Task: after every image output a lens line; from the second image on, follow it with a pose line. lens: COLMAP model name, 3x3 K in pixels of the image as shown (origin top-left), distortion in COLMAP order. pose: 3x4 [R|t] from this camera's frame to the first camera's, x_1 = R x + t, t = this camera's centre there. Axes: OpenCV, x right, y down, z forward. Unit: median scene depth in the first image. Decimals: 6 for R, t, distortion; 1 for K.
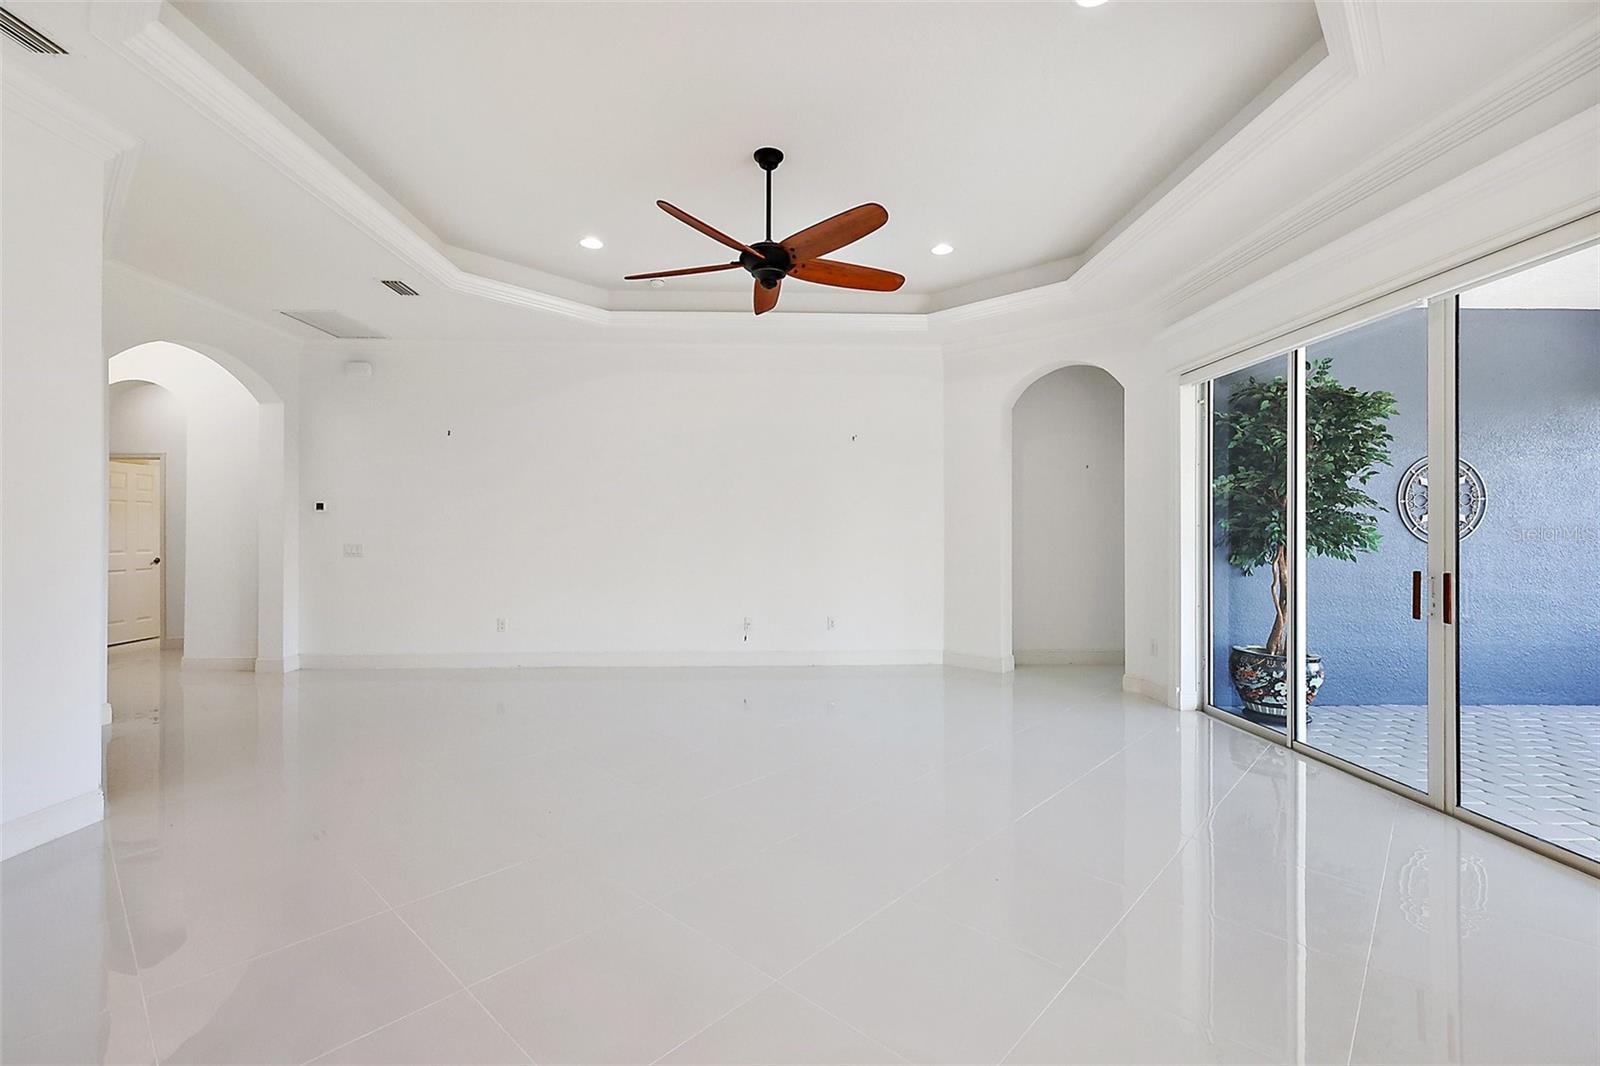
lens RADIAL K [[697.8, 0, 810.2], [0, 697.8, 525.2], [0, 0, 1]] dist [0.004107, -0.001179]
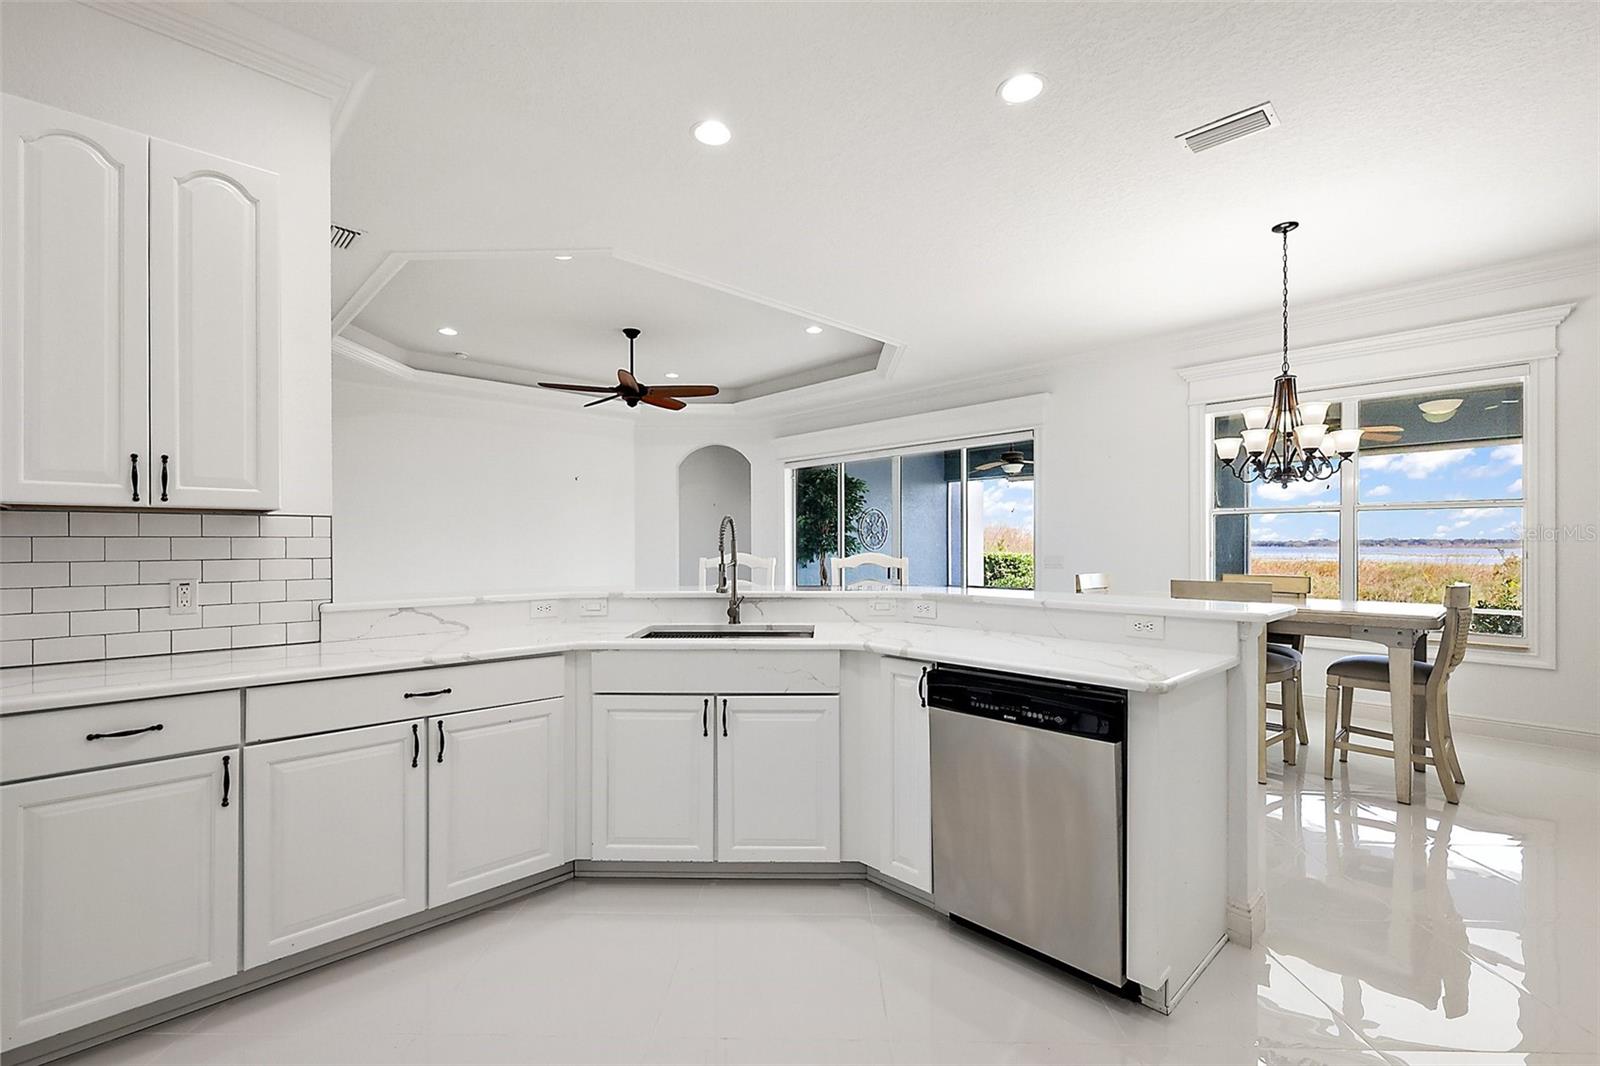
lens RADIAL K [[697.8, 0, 812.9], [0, 697.8, 540.5], [0, 0, 1]] dist [0.004107, -0.001179]
pose [[0.737173, -0.000081, 0.675704, -0.698526], [0.004295, 0.999980, -0.004565, 0.006192], [-0.675690, 0.006267, 0.737159, -0.455006]]
